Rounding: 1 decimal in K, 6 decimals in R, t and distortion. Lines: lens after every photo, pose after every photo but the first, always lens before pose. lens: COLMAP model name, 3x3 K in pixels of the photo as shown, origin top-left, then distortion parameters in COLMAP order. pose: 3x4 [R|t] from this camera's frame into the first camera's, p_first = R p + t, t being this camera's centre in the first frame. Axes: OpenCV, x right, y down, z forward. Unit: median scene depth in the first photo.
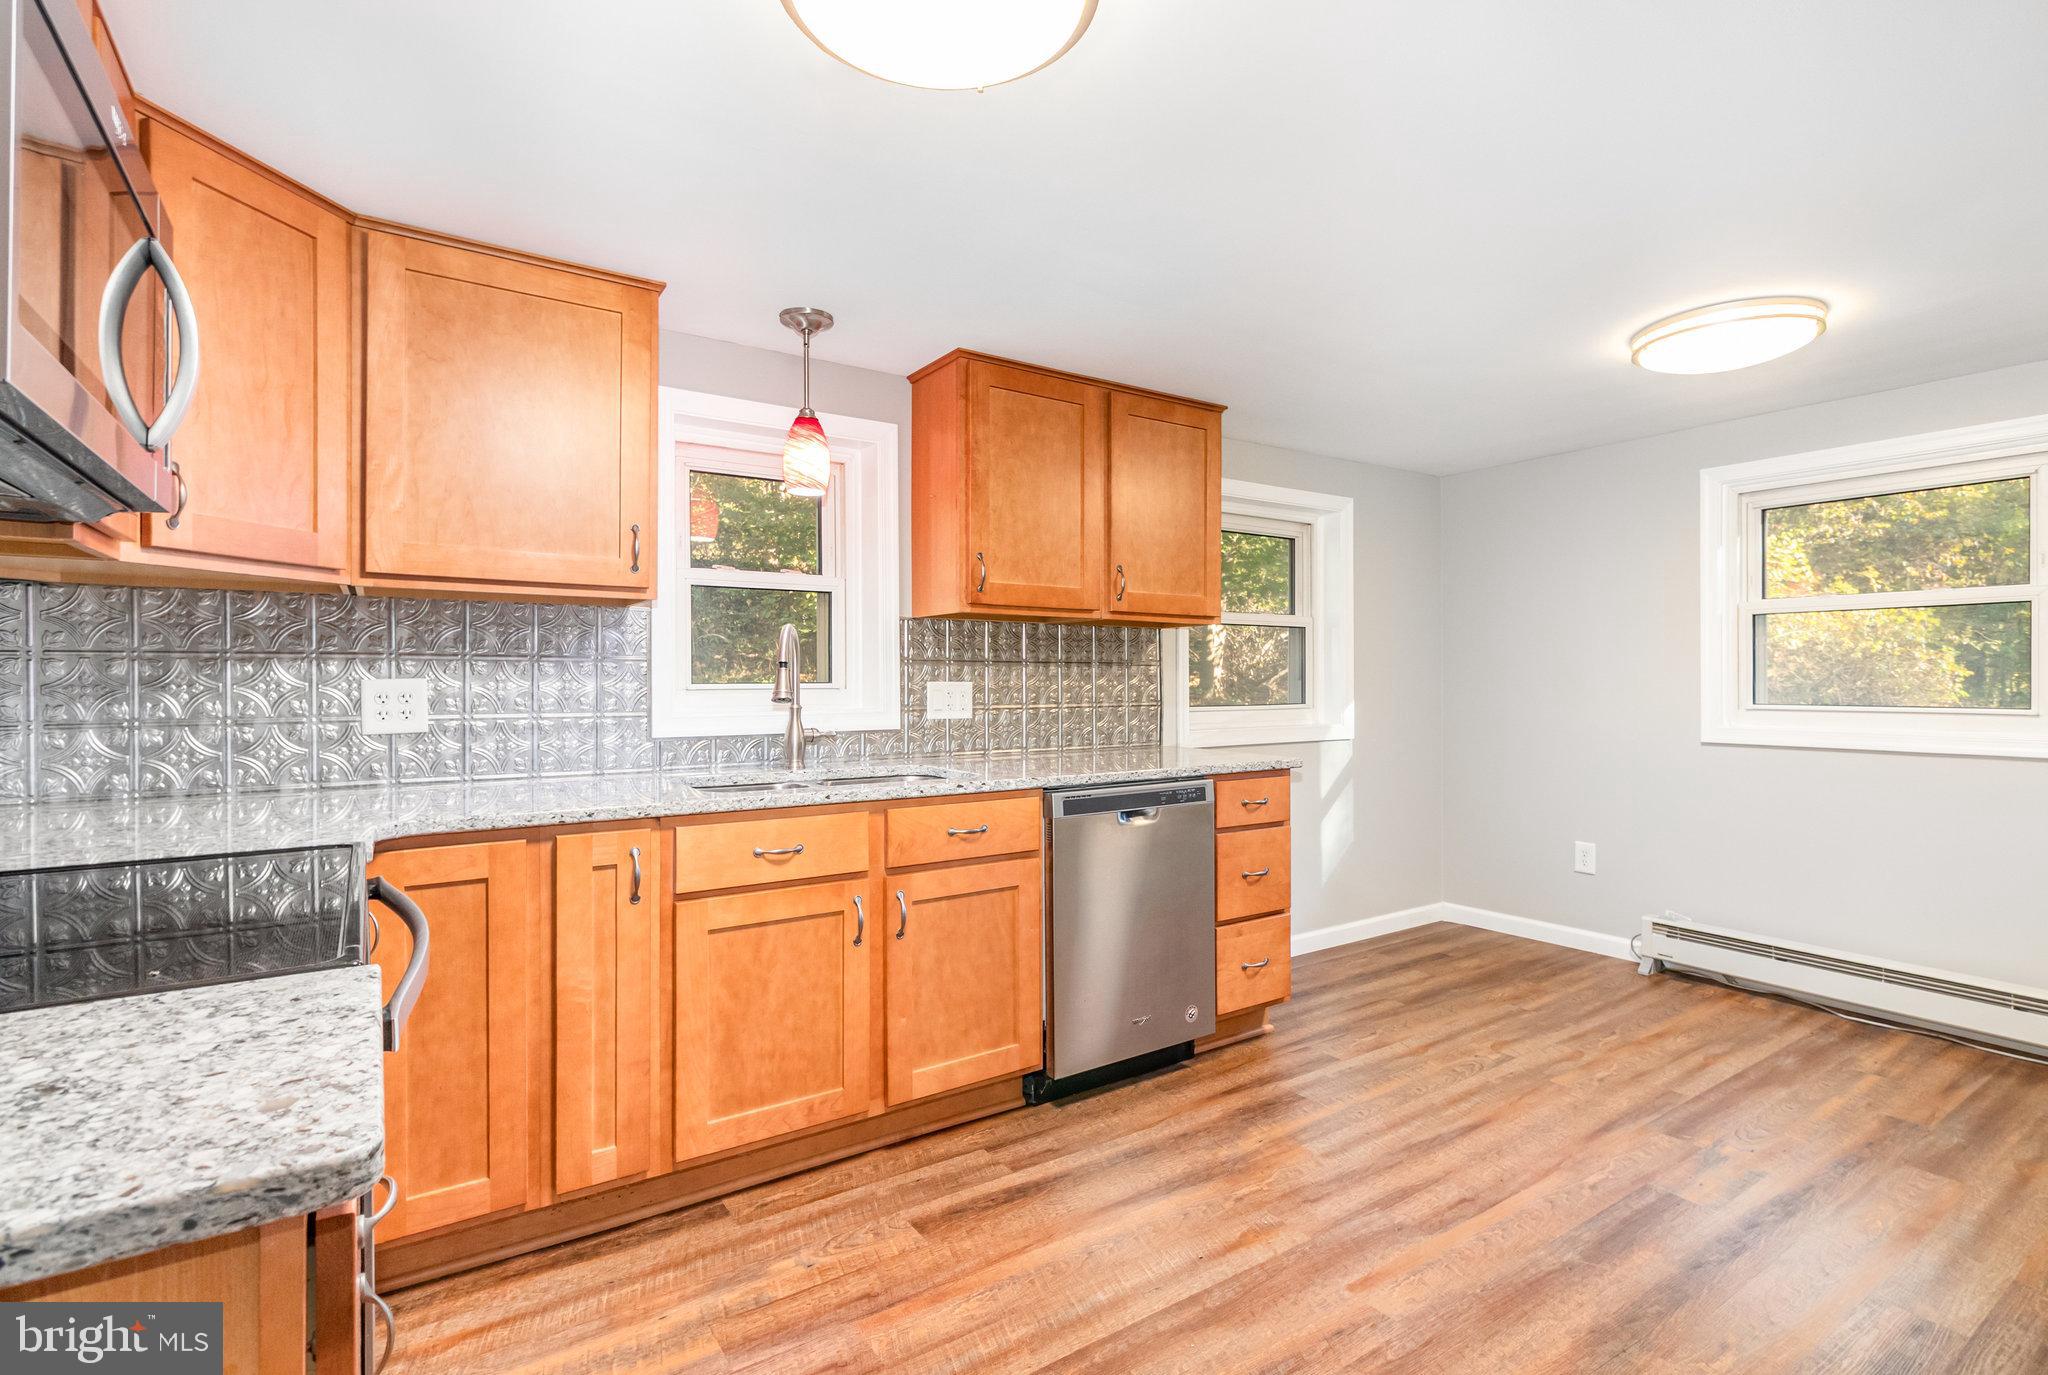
lens RADIAL K [[982.3, 0, 1021.9], [0, 982.3, 675.4], [0, 0, 1]] dist [0.000944, -0.000448]
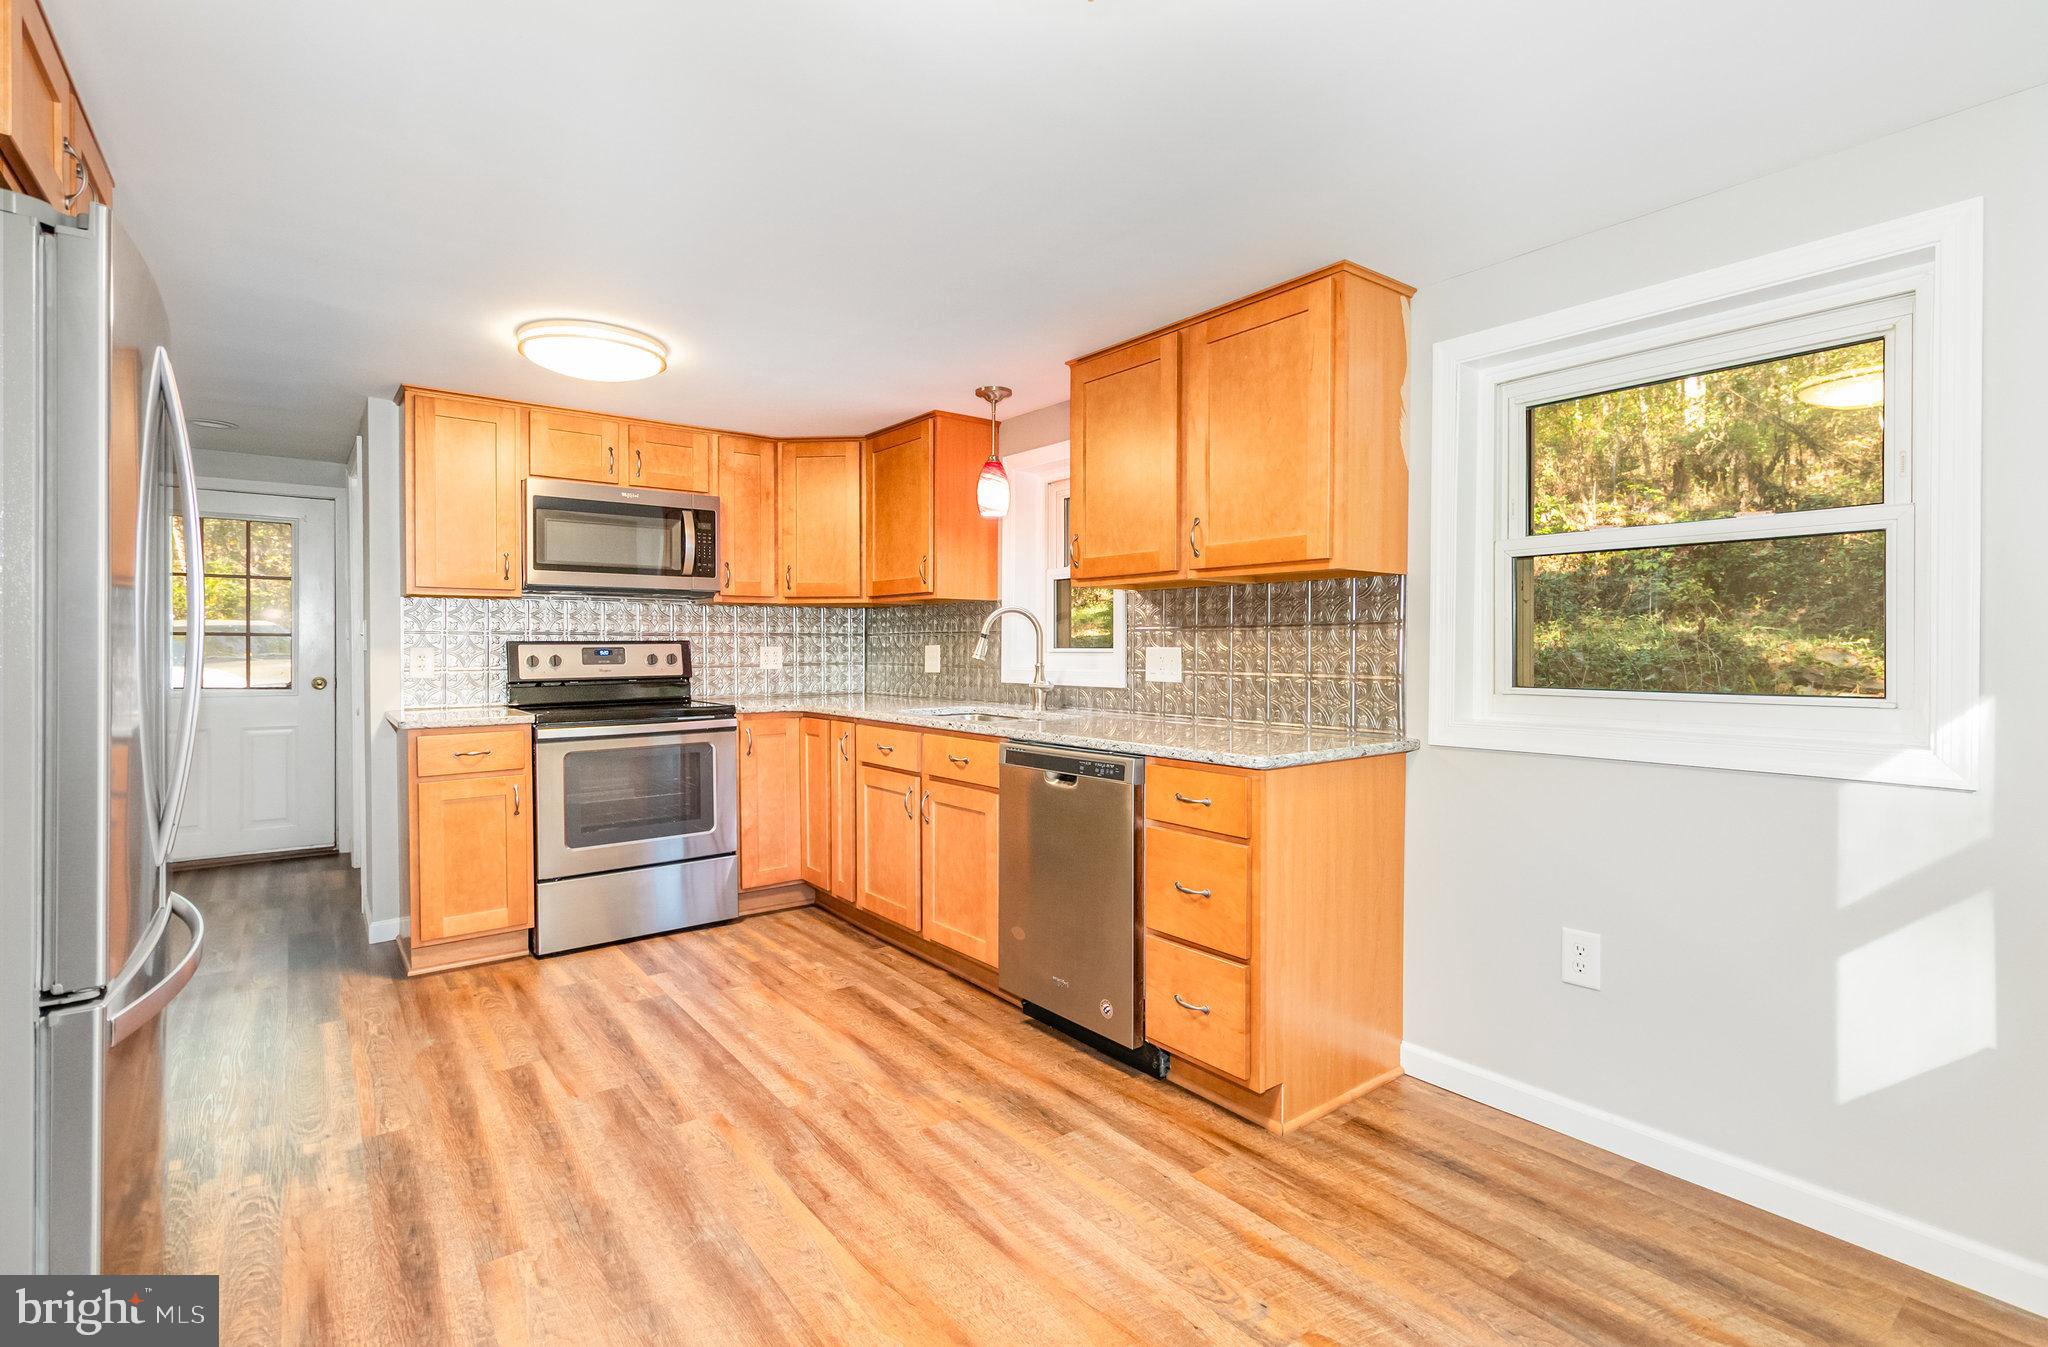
lens RADIAL K [[946.6, 0, 1024.0], [0, 946.6, 650.1], [0, 0, 1]] dist [0.001735, 0.000221]
pose [[0.059543, 0.003754, -0.998219, 1.067667], [0.004178, 0.999983, 0.004010, 0.005607], [0.998217, -0.004409, 0.059526, 0.887577]]
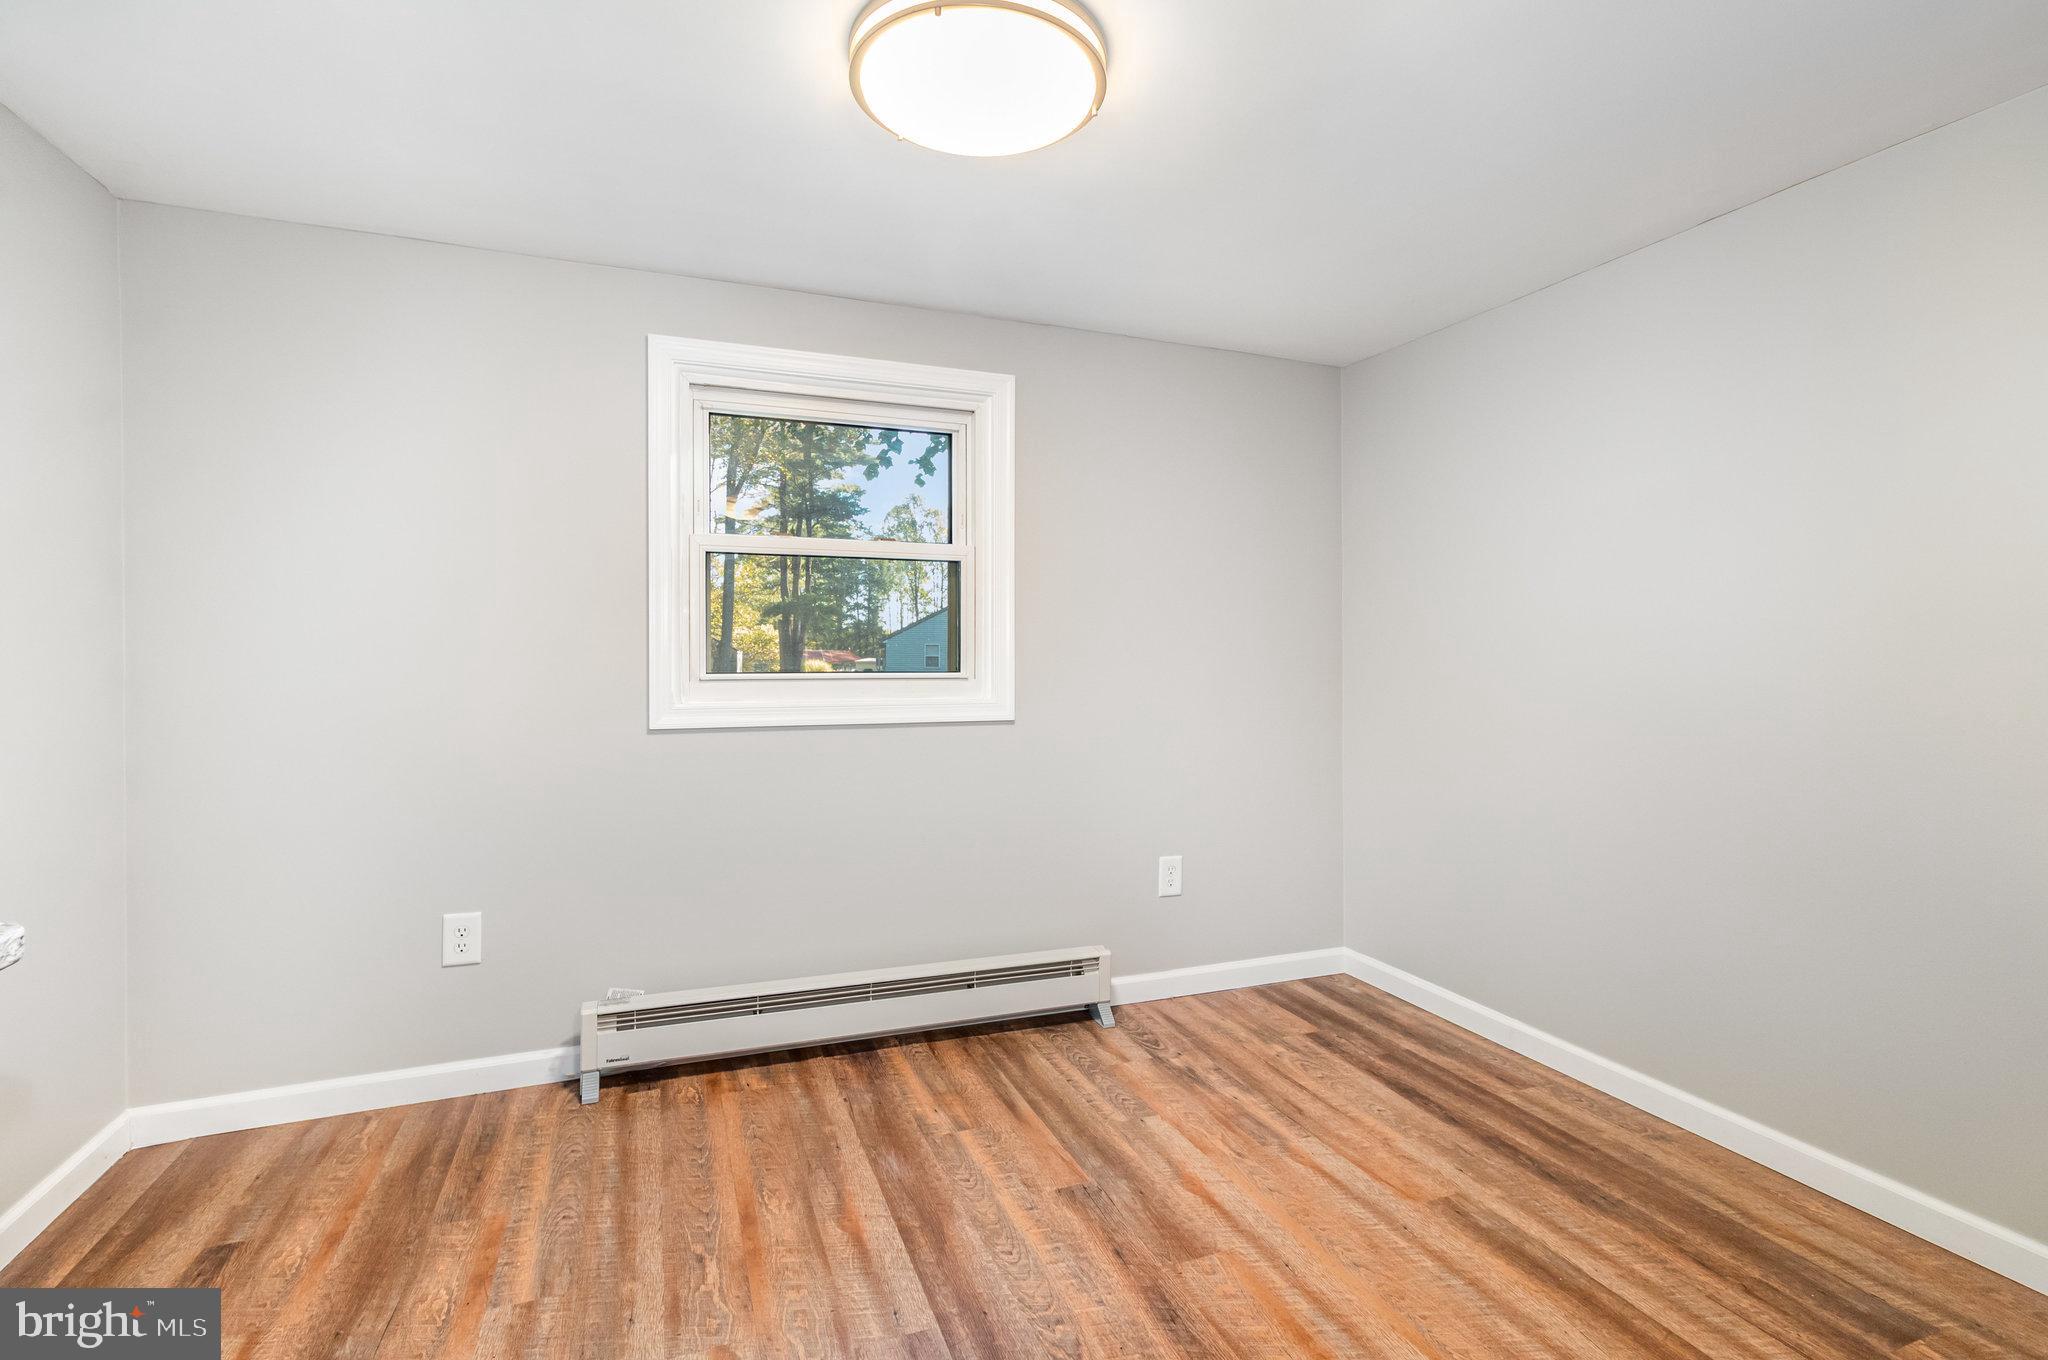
lens RADIAL K [[961.1, 0, 1028.2], [0, 961.1, 658.1], [0, 0, 1]] dist [0.000959, 0.000067]
pose [[0.211159, -0.005072, 0.977439, 0.116552], [-0.006198, 0.999959, 0.006528, 0.015340], [-0.977432, -0.007437, 0.211119, 0.797003]]
